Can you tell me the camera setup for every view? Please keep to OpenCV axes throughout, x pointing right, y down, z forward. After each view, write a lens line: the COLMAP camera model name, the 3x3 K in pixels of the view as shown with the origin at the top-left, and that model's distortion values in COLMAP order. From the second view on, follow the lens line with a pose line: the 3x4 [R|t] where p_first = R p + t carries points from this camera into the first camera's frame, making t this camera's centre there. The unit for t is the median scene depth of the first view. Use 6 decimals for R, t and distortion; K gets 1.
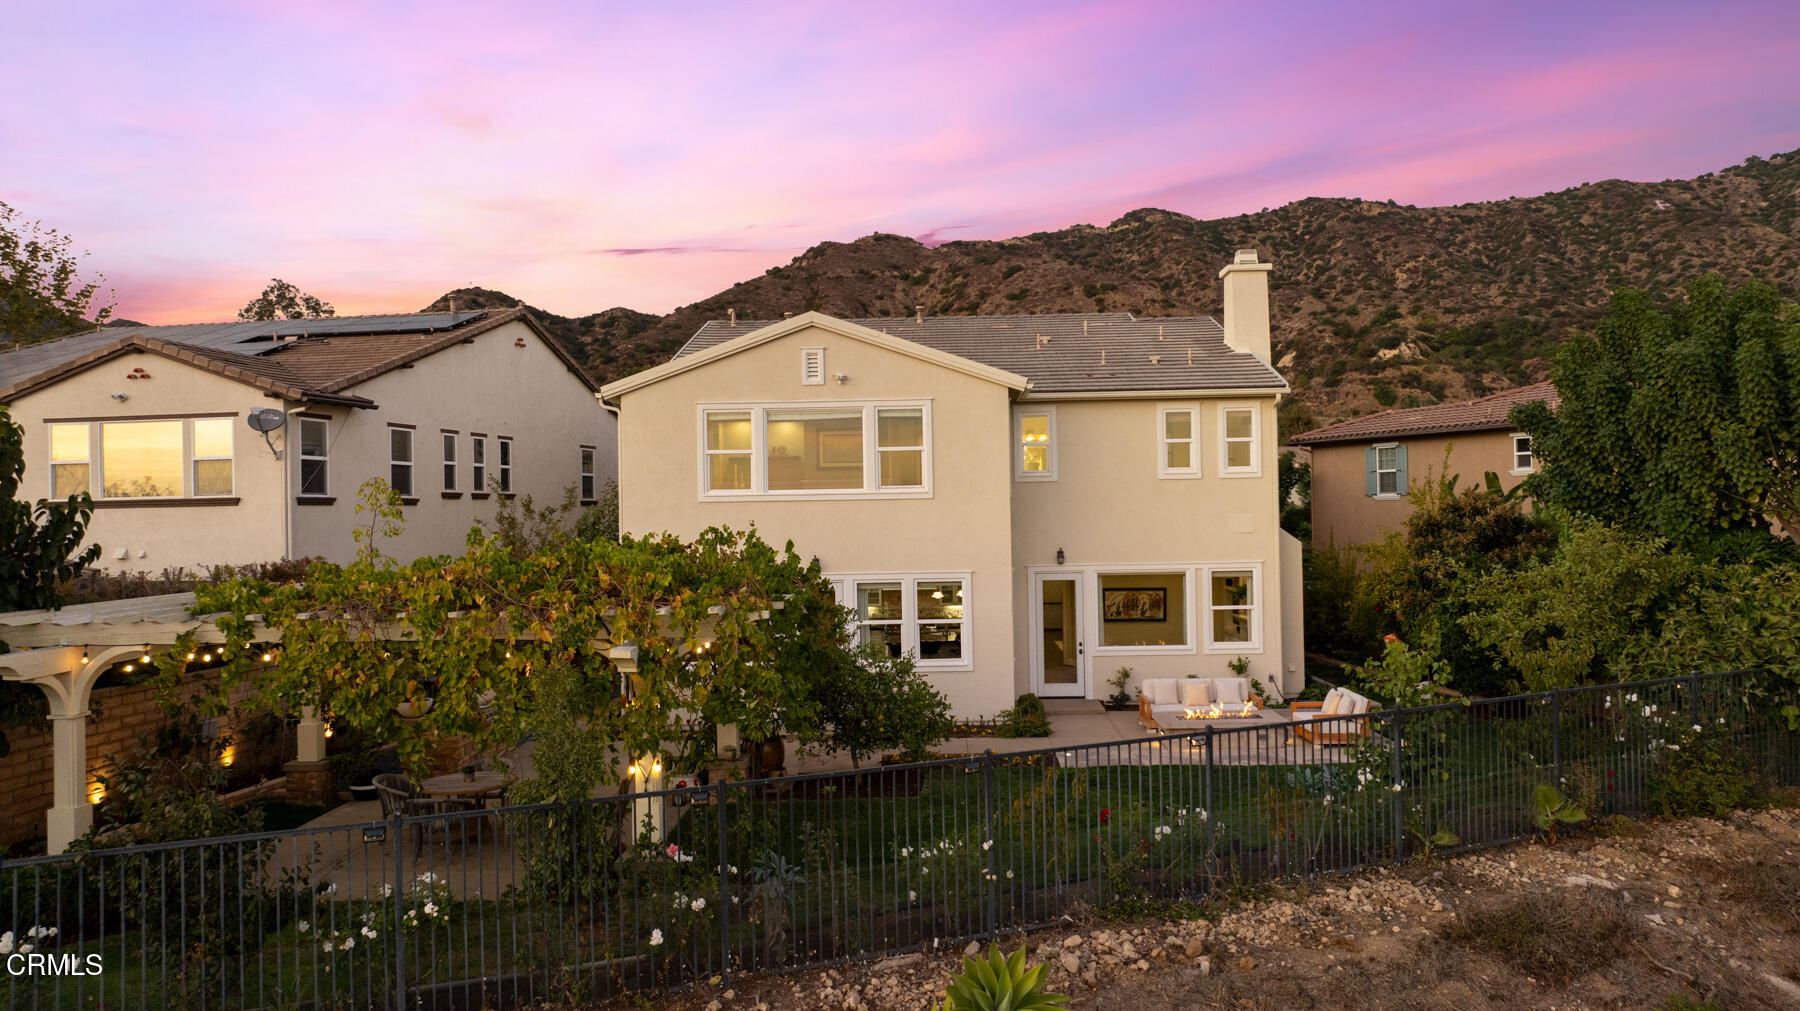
lens RADIAL K [[1337.9, 0, 900.0], [0, 1337.9, 505.5], [0, 0, 1]] dist [-0.010331, -0.000906]
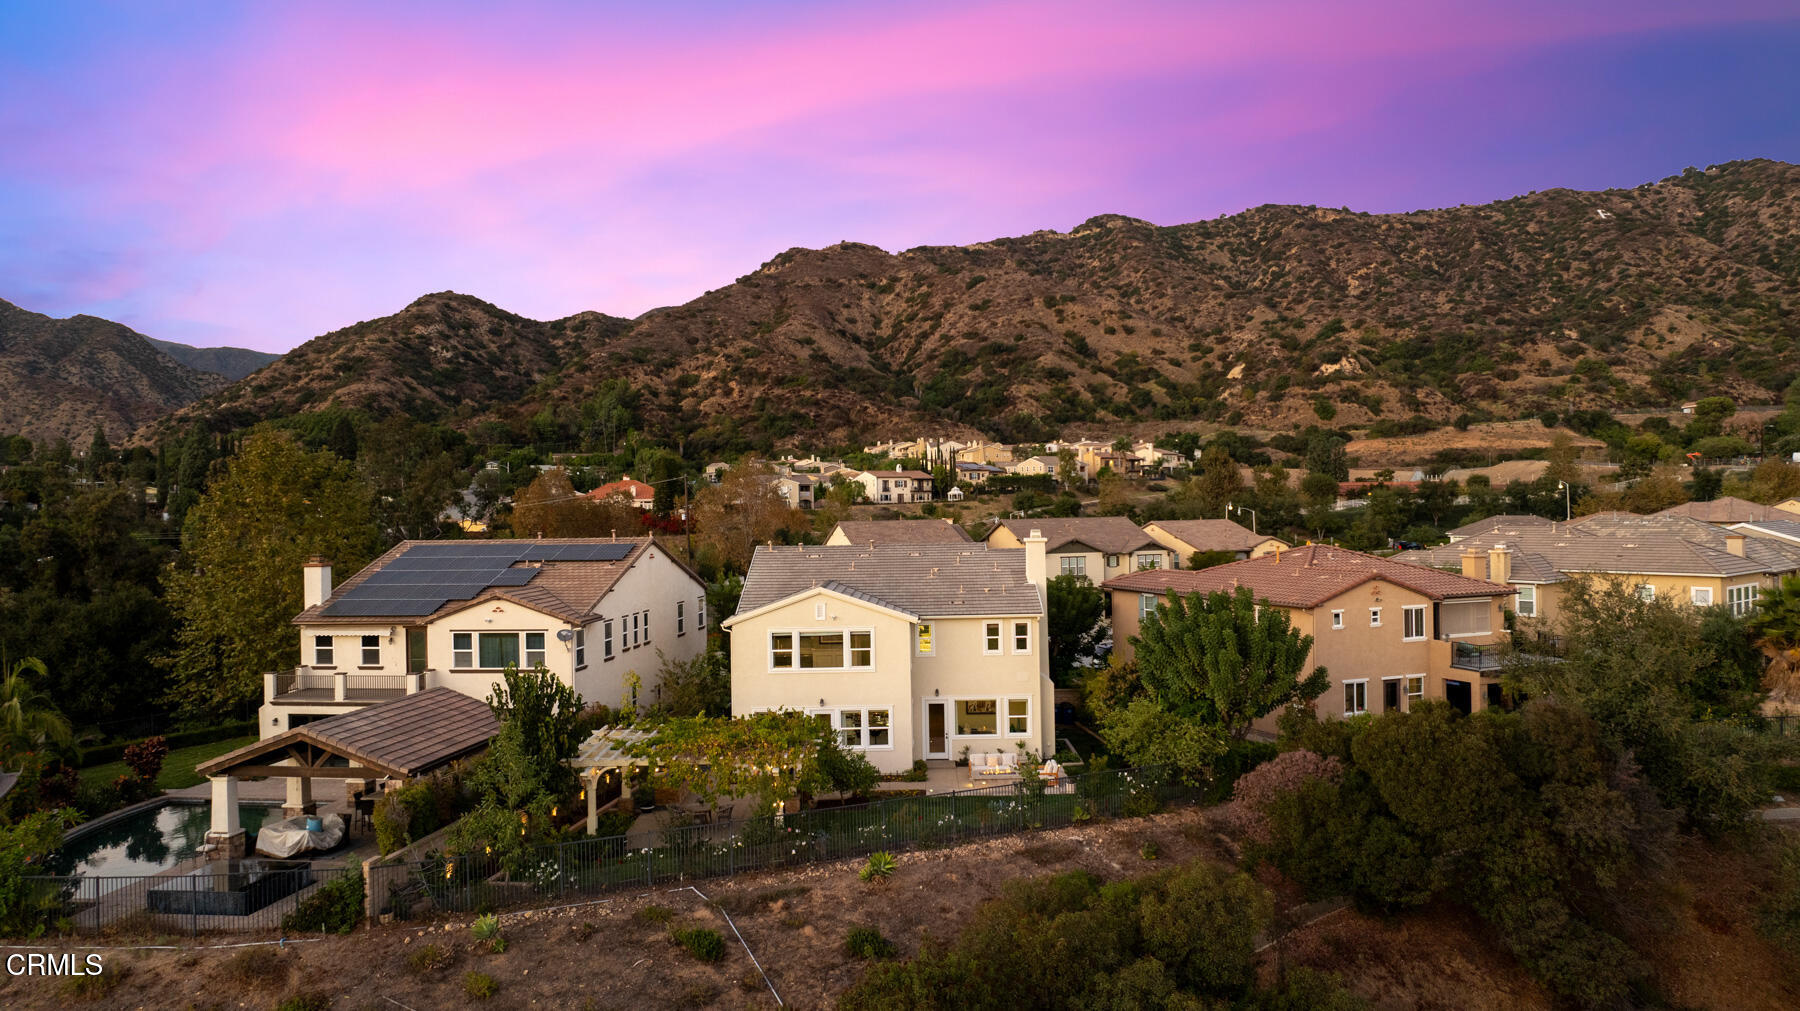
lens RADIAL K [[1373.4, 0, 900.0], [0, 1373.4, 505.5], [0, 0, 1]] dist [0.015269, -0.081814]
pose [[0.999721, -0.001445, 0.023594, 0.000692], [0.001166, 0.999929, 0.011828, -0.017014], [-0.023610, -0.011797, 0.999652, -0.069782]]
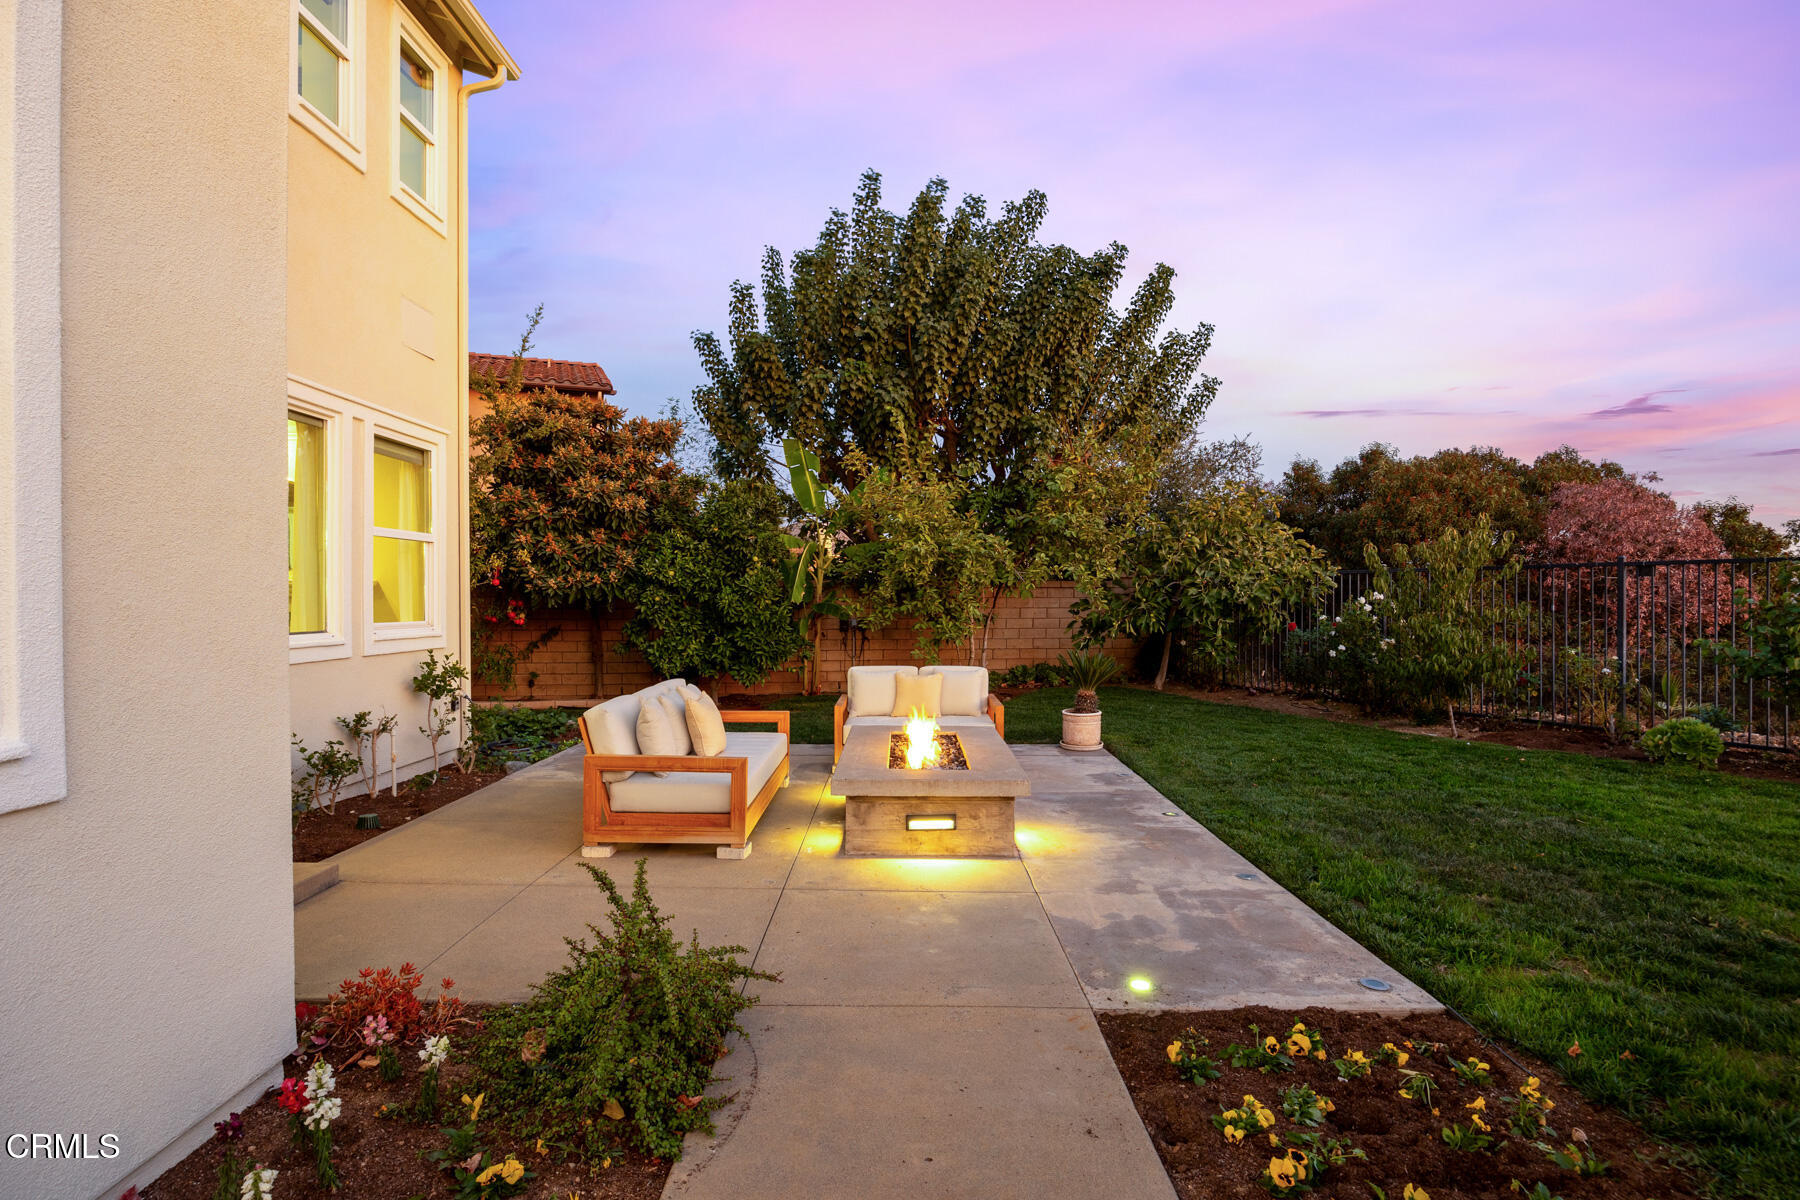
lens RADIAL K [[919.8, 0, 901.8], [0, 919.8, 592.2], [0, 0, 1]] dist [-0.006840, 0.000026]
pose [[-0.033093, 0.022719, 0.999194, -0.001641], [0.000420, 0.999742, -0.022717, 0.006017], [-0.999452, -0.000332, -0.033094, 0.051893]]
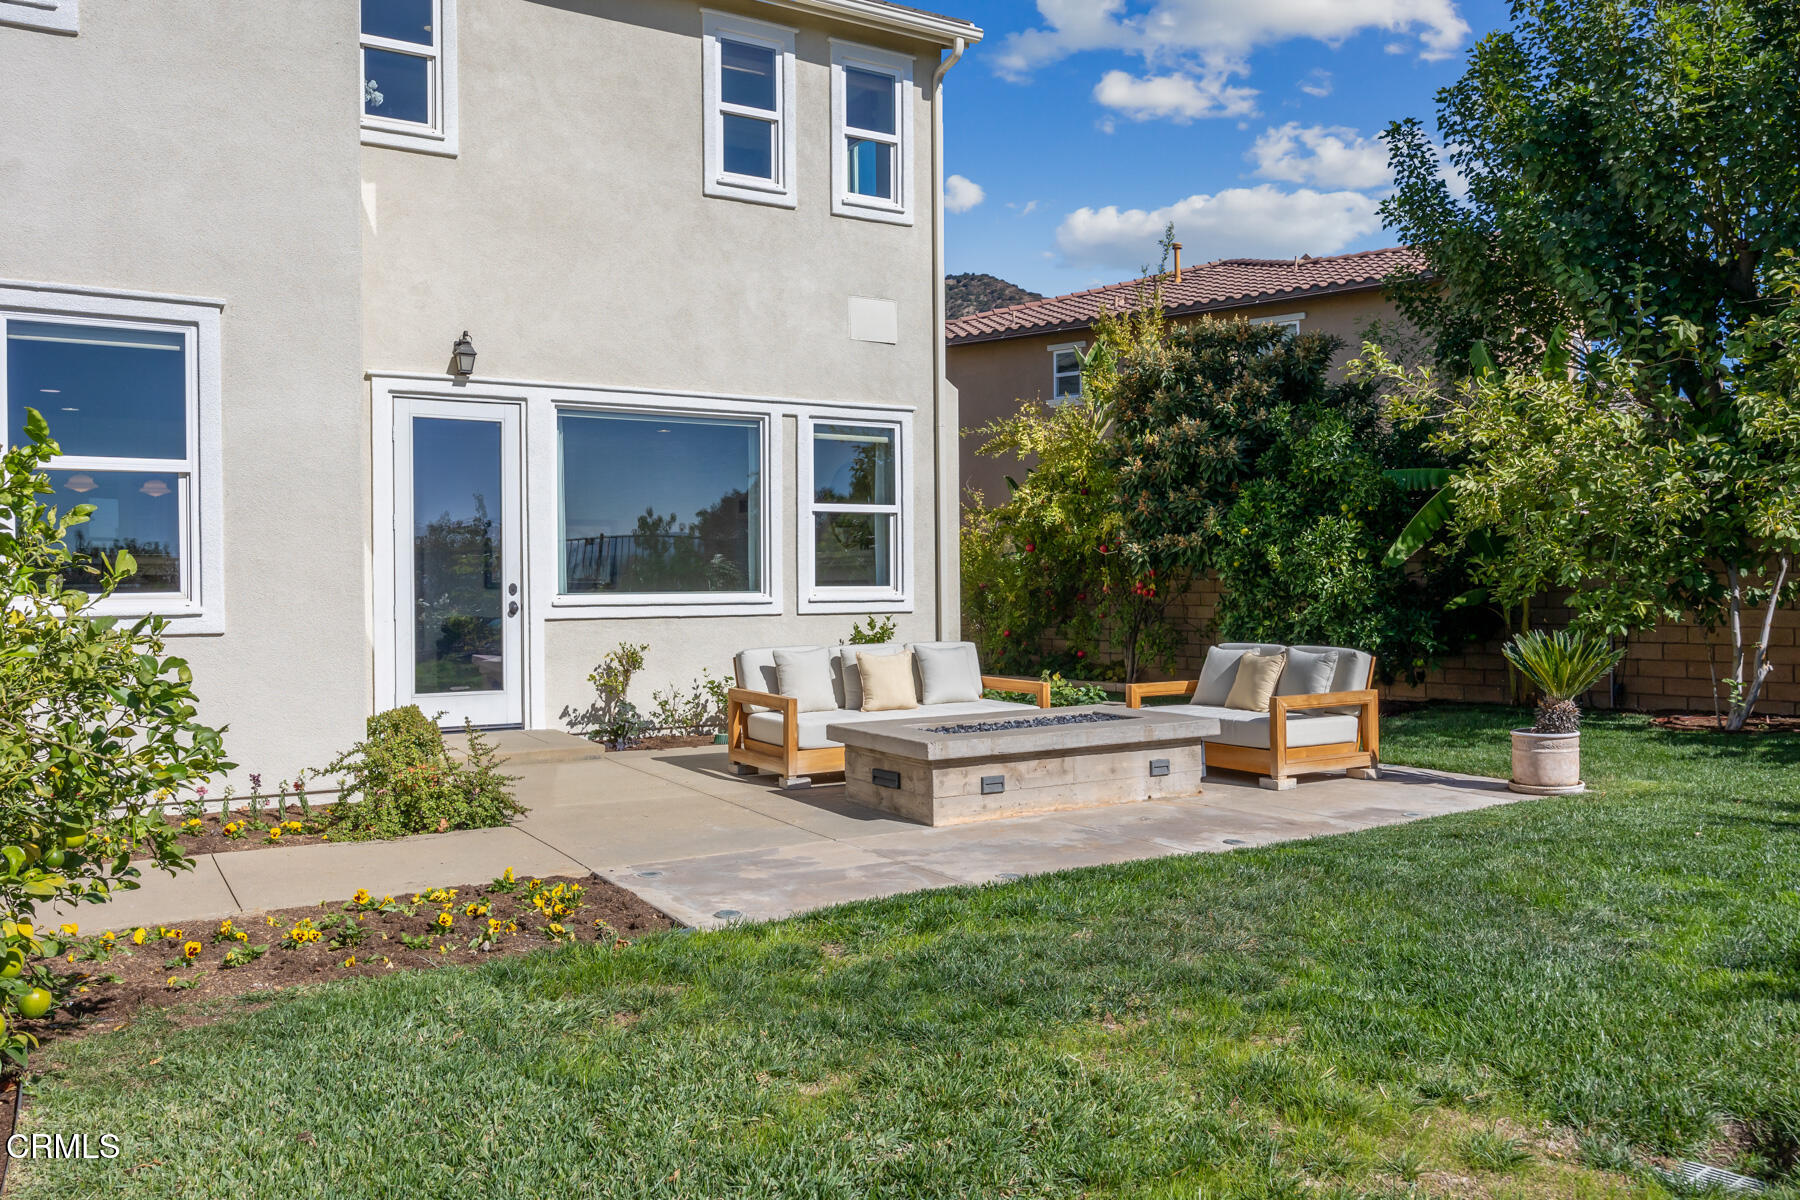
lens RADIAL K [[1351.8, 0, 899.1], [0, 1351.8, 589.7], [0, 0, 1]] dist [-0.002831, -0.006376]
pose [[0.841687, 0.009064, 0.539889, 0.000972], [-0.006023, 0.999954, -0.007398, 0.006444], [-0.539931, 0.002975, 0.841704, 0.036777]]
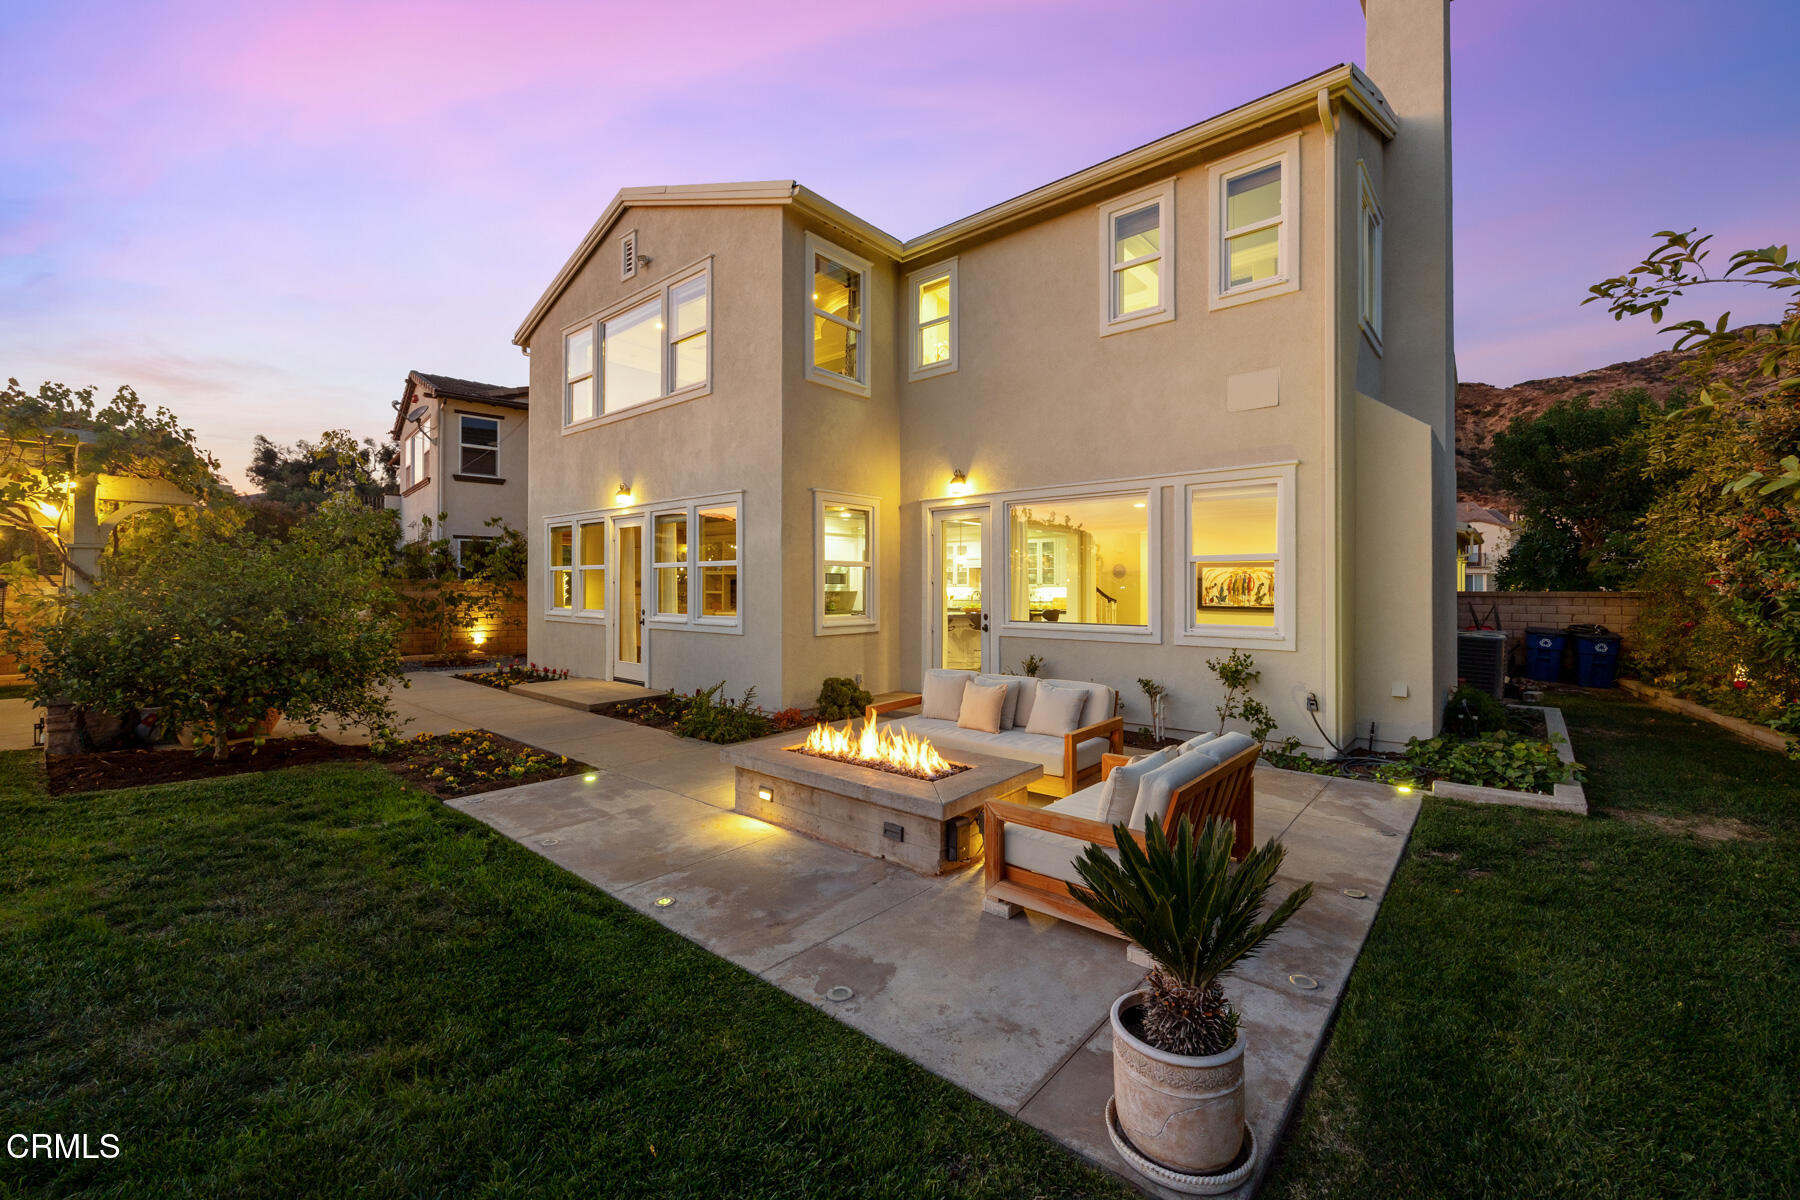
lens RADIAL K [[724.5, 0, 904.5], [0, 724.5, 586.7], [0, 0, 1]] dist [0.000758, -0.000588]
pose [[0.769941, 0.015816, -0.637919, 0.019947], [-0.013267, 0.999873, 0.008778, 0.005241], [0.637977, 0.001705, 0.770054, 0.042562]]
